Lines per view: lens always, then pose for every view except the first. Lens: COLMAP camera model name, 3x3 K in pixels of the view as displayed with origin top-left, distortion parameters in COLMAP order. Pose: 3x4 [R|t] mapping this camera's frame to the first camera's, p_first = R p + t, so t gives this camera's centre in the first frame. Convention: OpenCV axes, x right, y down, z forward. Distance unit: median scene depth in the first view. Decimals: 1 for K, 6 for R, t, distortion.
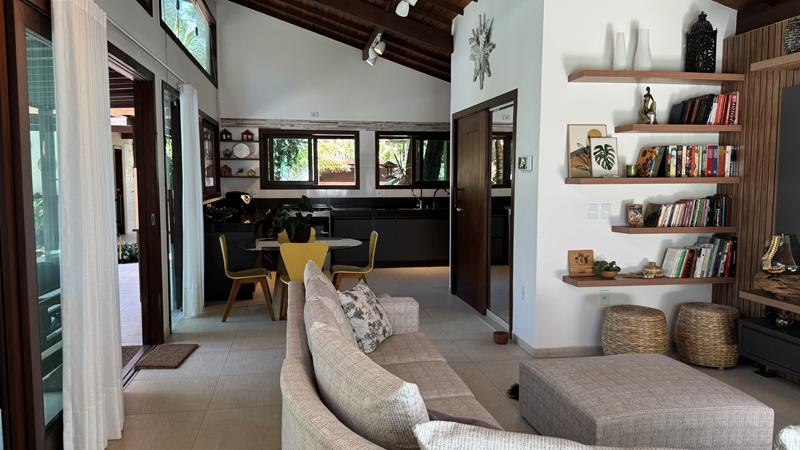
lens RADIAL K [[569.4, 0, 395.8], [0, 569.4, 224.5], [0, 0, 1]] dist [0.005150, -0.075516]
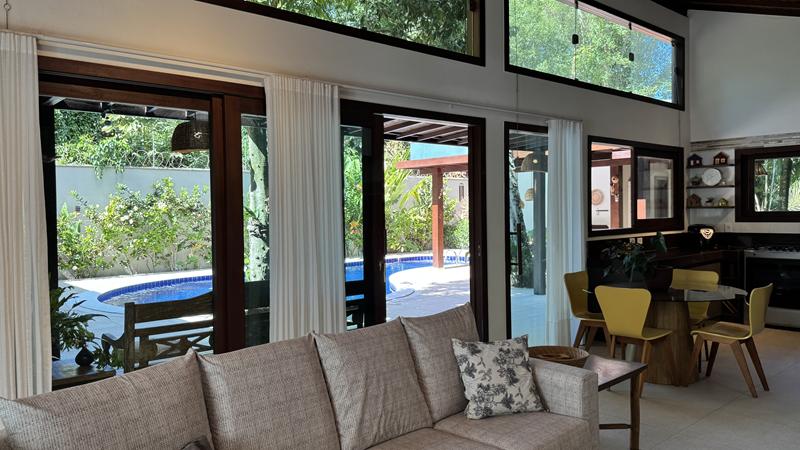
lens RADIAL K [[569.4, 0, 395.8], [0, 569.4, 224.5], [0, 0, 1]] dist [0.005150, -0.075516]
pose [[0.519974, 0.007542, -0.854149, 0.387788], [-0.051803, 0.998399, -0.022720, -0.025152], [0.852610, 0.056061, 0.519532, 0.275580]]
